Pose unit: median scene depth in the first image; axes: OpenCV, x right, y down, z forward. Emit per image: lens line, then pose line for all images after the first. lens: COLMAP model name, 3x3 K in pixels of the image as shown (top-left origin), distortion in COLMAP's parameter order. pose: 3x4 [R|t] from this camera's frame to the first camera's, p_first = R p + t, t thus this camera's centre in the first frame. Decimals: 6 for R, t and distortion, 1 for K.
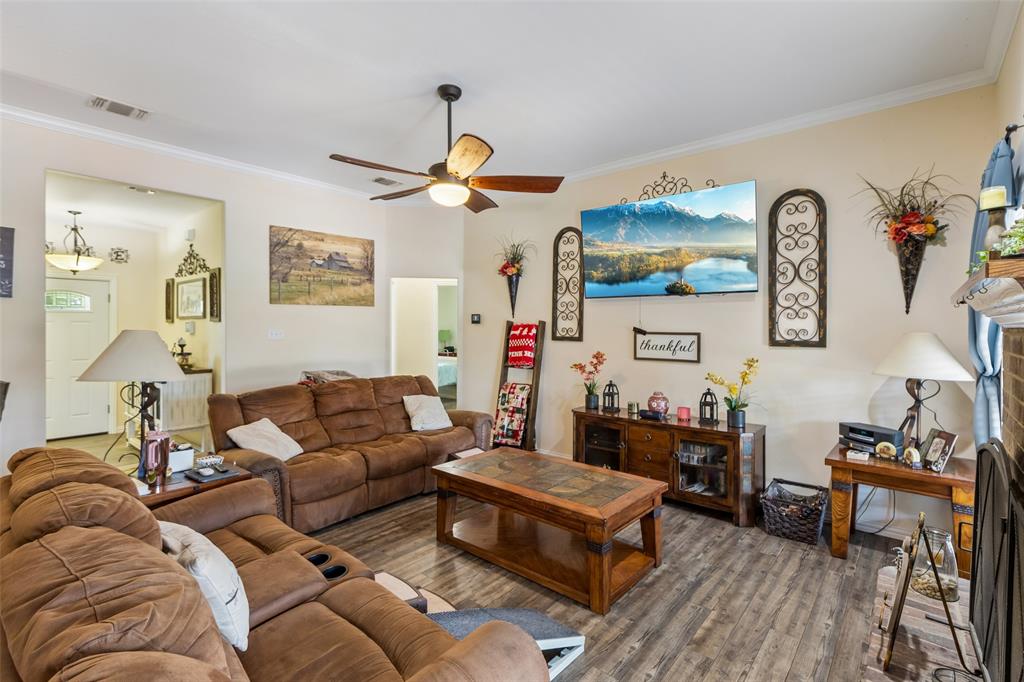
lens RADIAL K [[471.7, 0, 505.0], [0, 471.7, 327.9], [0, 0, 1]] dist [0.001206, 0.000095]
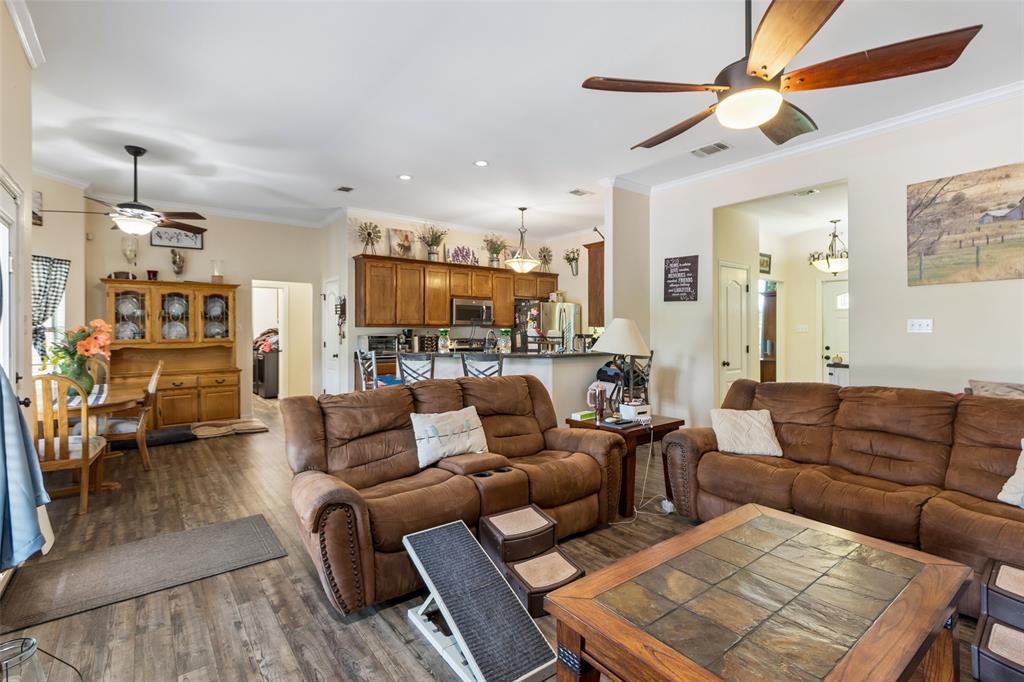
lens RADIAL K [[471.7, 0, 505.0], [0, 471.7, 327.9], [0, 0, 1]] dist [0.001206, 0.000095]
pose [[-0.207214, -0.006830, -0.978272, 0.392473], [-0.006174, 0.999965, -0.005674, 0.025692], [0.978276, 0.004865, -0.207249, 0.502806]]
